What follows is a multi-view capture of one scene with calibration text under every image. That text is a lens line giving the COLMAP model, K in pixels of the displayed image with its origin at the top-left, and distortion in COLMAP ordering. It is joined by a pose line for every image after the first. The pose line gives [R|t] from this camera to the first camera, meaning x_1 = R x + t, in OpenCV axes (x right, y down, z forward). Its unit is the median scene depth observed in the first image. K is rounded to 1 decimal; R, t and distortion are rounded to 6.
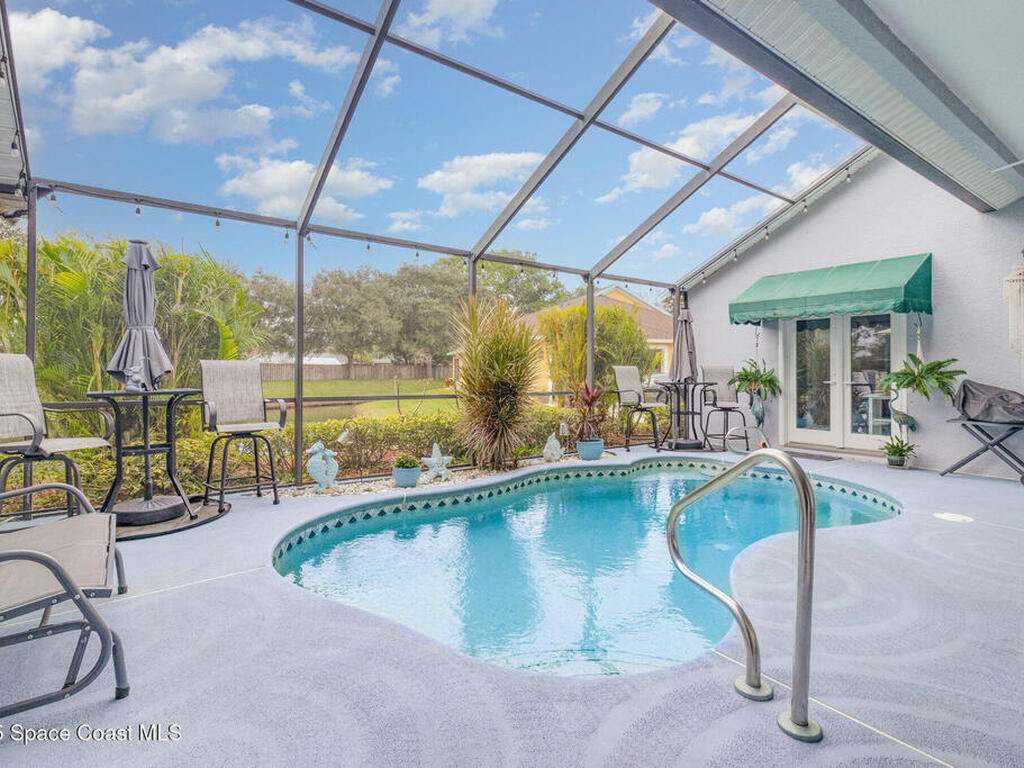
lens RADIAL K [[531.4, 0, 506.1], [0, 531.4, 376.8], [0, 0, 1]] dist [0.001283, 0.001161]
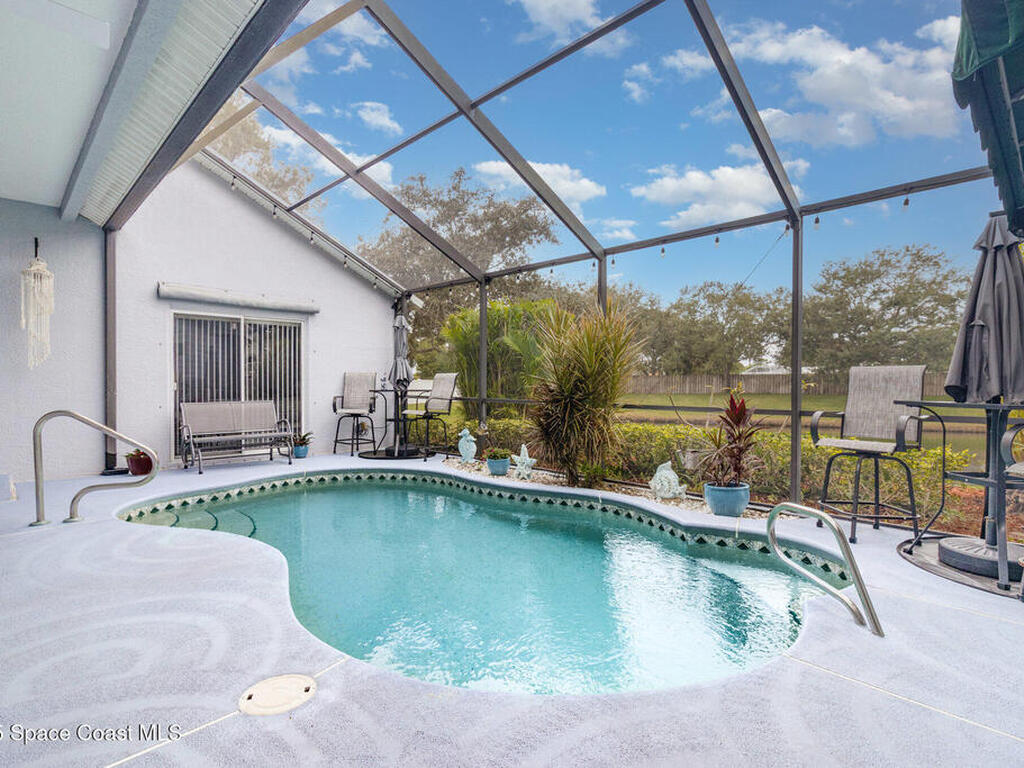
lens RADIAL K [[531.4, 0, 506.1], [0, 531.4, 376.8], [0, 0, 1]] dist [0.001283, 0.001161]
pose [[0.118246, -0.014050, -0.992885, 0.973185], [-0.013488, 0.999785, -0.015754, 0.004634], [0.992893, 0.015255, 0.118031, 0.849460]]
